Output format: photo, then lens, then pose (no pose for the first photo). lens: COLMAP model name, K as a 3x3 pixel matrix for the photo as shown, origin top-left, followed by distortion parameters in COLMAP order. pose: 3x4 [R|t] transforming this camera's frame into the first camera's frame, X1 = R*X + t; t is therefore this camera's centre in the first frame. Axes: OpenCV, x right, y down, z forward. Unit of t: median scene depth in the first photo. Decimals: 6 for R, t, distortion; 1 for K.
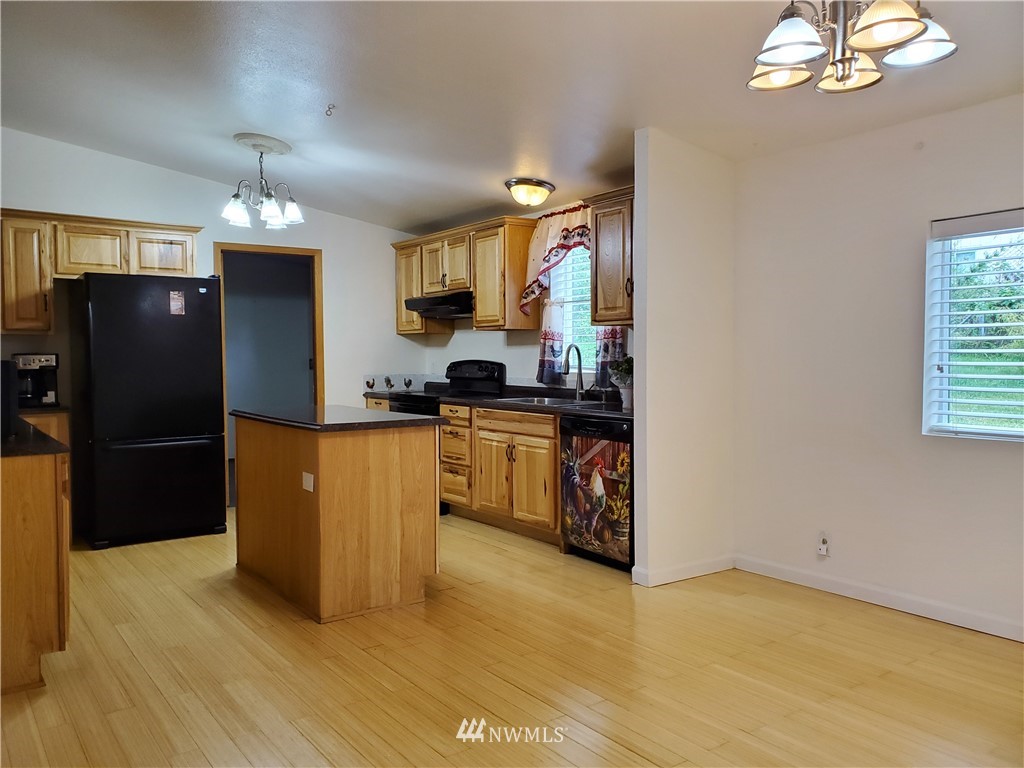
lens RADIAL K [[804.9, 0, 516.0], [0, 804.9, 385.8], [0, 0, 1]] dist [0.037786, -0.021770]
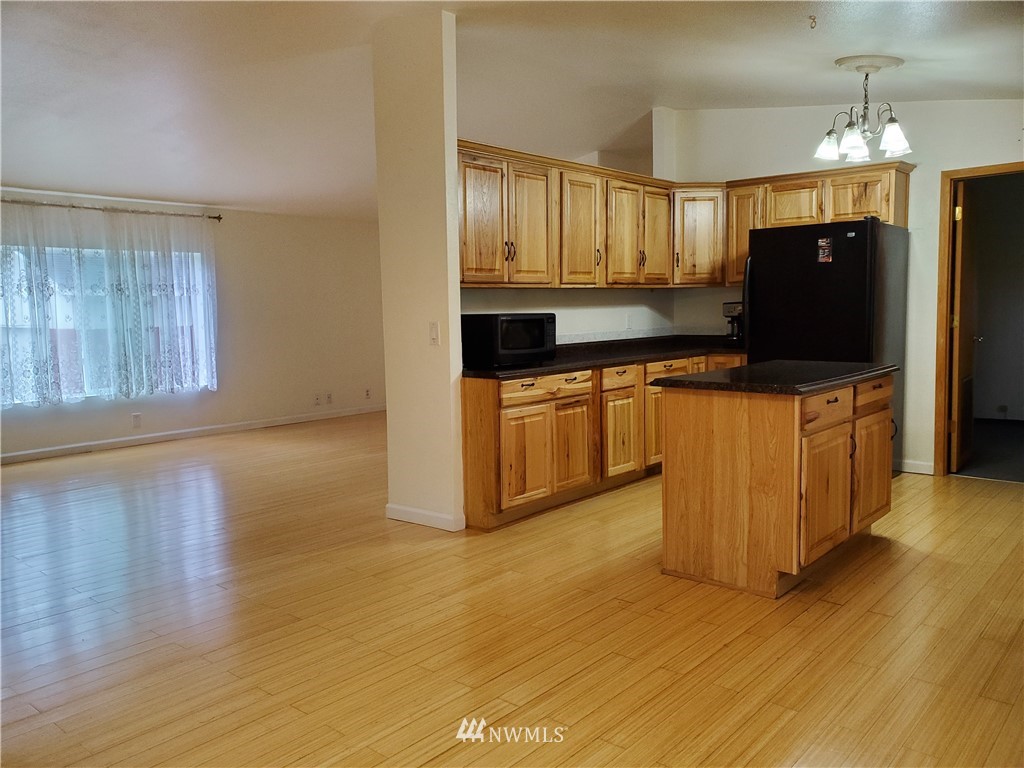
lens RADIAL K [[804.9, 0, 490.4], [0, 804.9, 382.2], [0, 0, 1]] dist [0.037786, -0.021770]
pose [[0.203584, 0.094227, -0.974513, 0.503212], [-0.020766, 0.995550, 0.091923, -0.025882], [0.978837, 0.001522, 0.204635, 0.423547]]
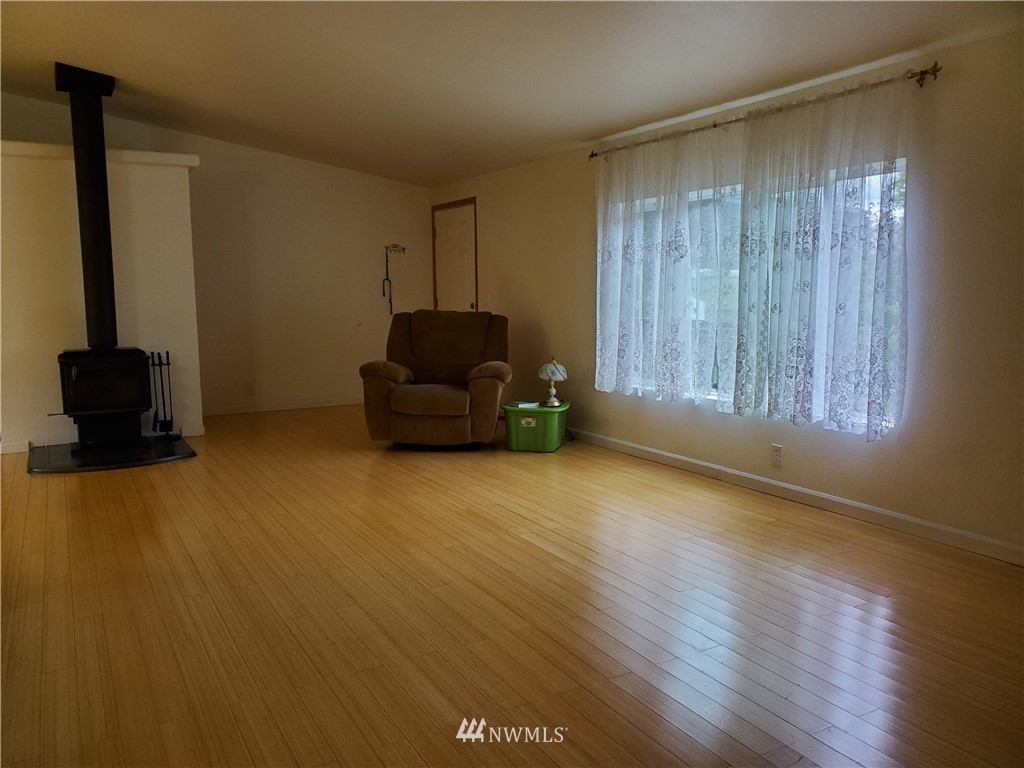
lens RADIAL K [[804.9, 0, 511.3], [0, 804.9, 387.9], [0, 0, 1]] dist [0.037786, -0.021770]
pose [[-0.992805, -0.003455, 0.119691, -0.928678], [0.015647, 0.987269, 0.158286, -0.032174], [-0.118714, 0.159020, -0.980112, 1.033915]]
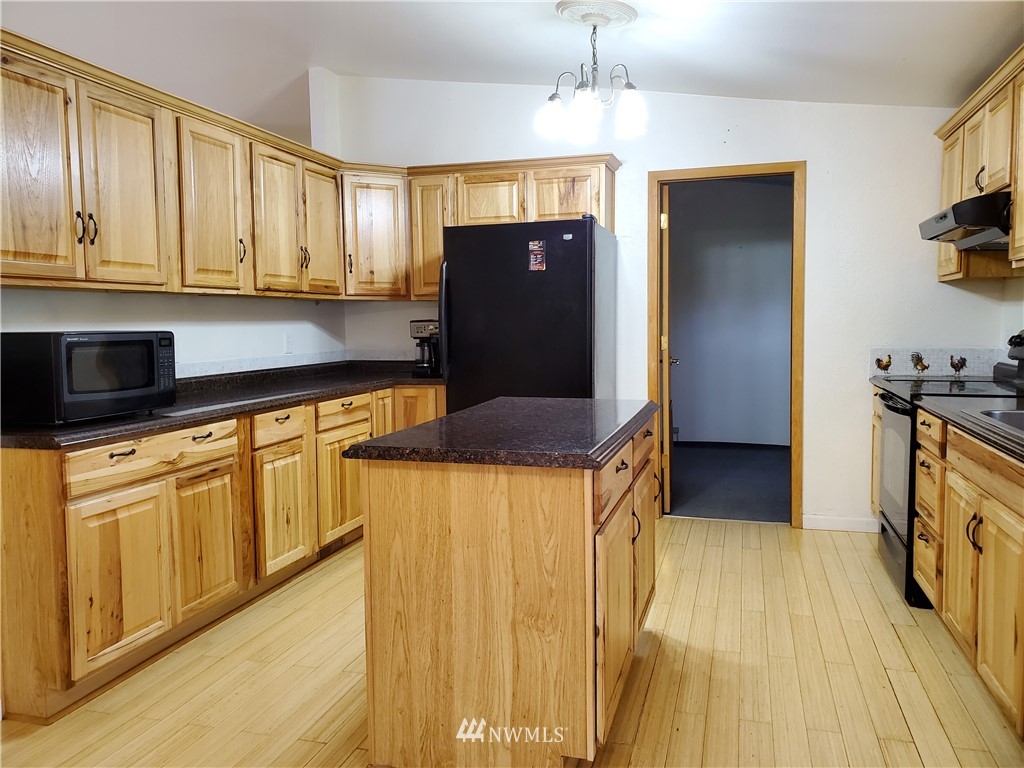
lens RADIAL K [[804.9, 0, 504.1], [0, 804.9, 384.6], [0, 0, 1]] dist [0.037786, -0.021770]
pose [[0.602387, 0.061756, -0.795812, 0.206740], [-0.023148, 0.997935, 0.059919, -0.023940], [0.797868, -0.017673, 0.602573, 0.528867]]
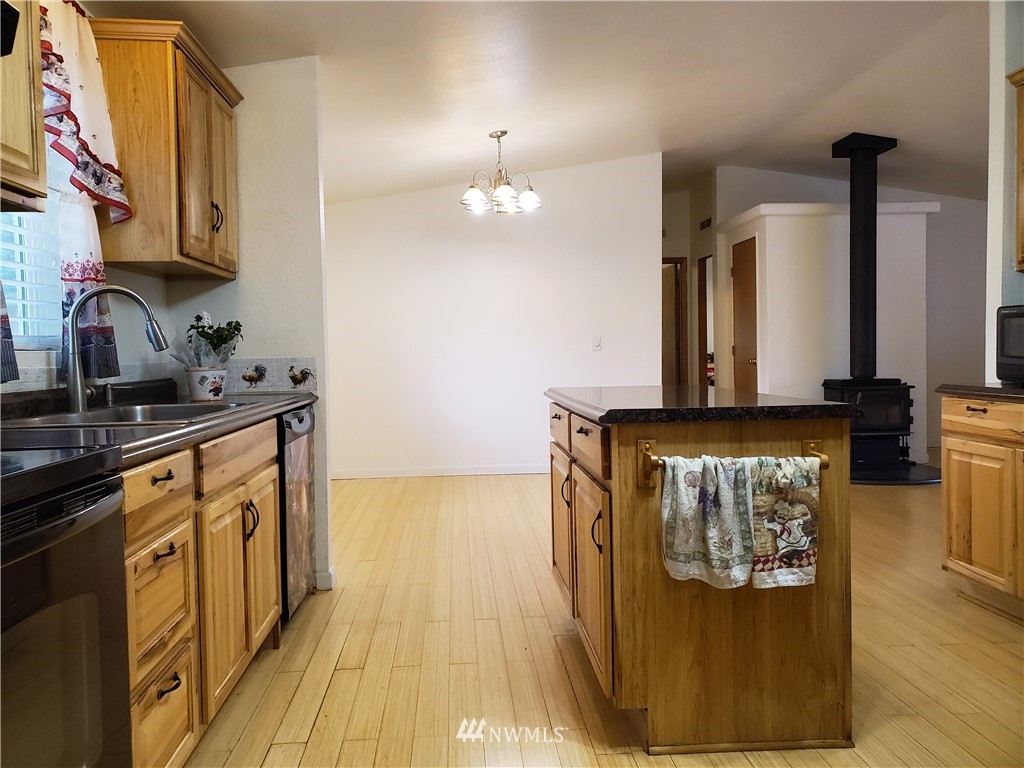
lens RADIAL K [[804.9, 0, 508.9], [0, 804.9, 382.4], [0, 0, 1]] dist [0.037786, -0.021770]
pose [[-0.846915, -0.001902, 0.531725, -0.394115], [0.041999, 0.996630, 0.070460, -0.021146], [-0.530068, 0.082006, -0.843981, 1.369220]]
